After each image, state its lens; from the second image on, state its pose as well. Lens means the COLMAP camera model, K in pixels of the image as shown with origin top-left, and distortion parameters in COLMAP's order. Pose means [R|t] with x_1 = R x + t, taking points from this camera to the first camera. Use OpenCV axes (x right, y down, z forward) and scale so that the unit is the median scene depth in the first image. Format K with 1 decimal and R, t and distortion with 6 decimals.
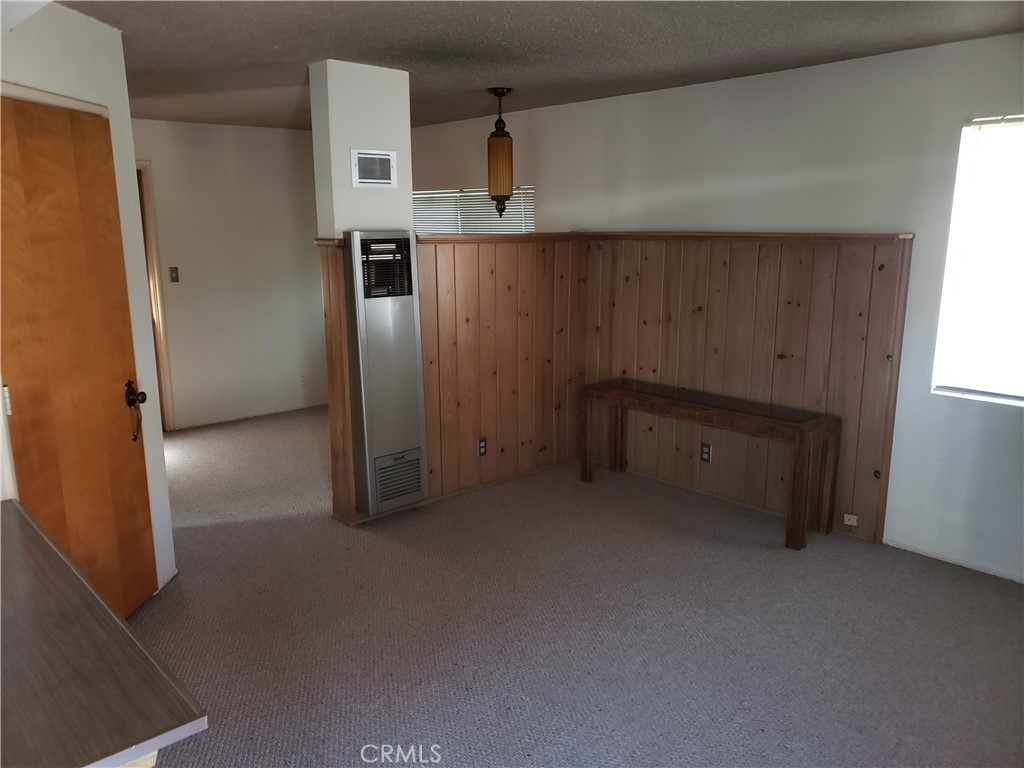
lens RADIAL K [[782.2, 0, 512.0], [0, 782.2, 384.0], [0, 0, 1]] dist [0.061597, -0.003891]
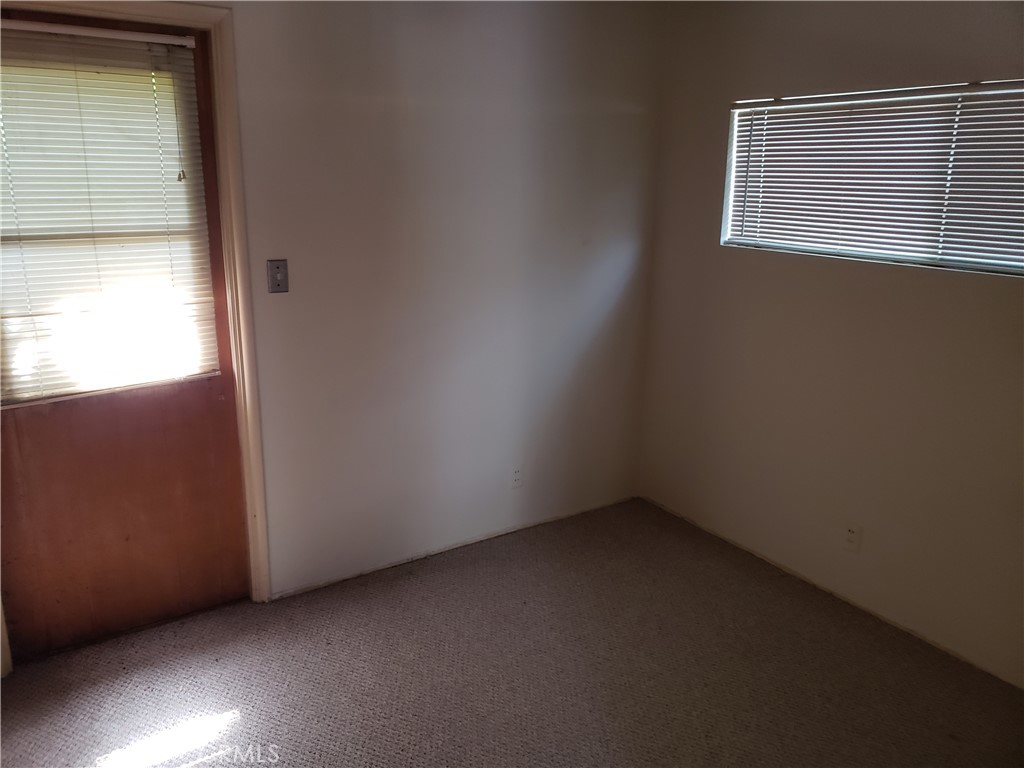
lens RADIAL K [[782.2, 0, 512.0], [0, 782.2, 384.0], [0, 0, 1]] dist [0.061597, -0.003891]
pose [[0.994928, 0.051782, -0.086240, -0.253014], [-0.044295, 0.995260, 0.086573, -0.120272], [0.090314, -0.082314, 0.992506, 0.564195]]
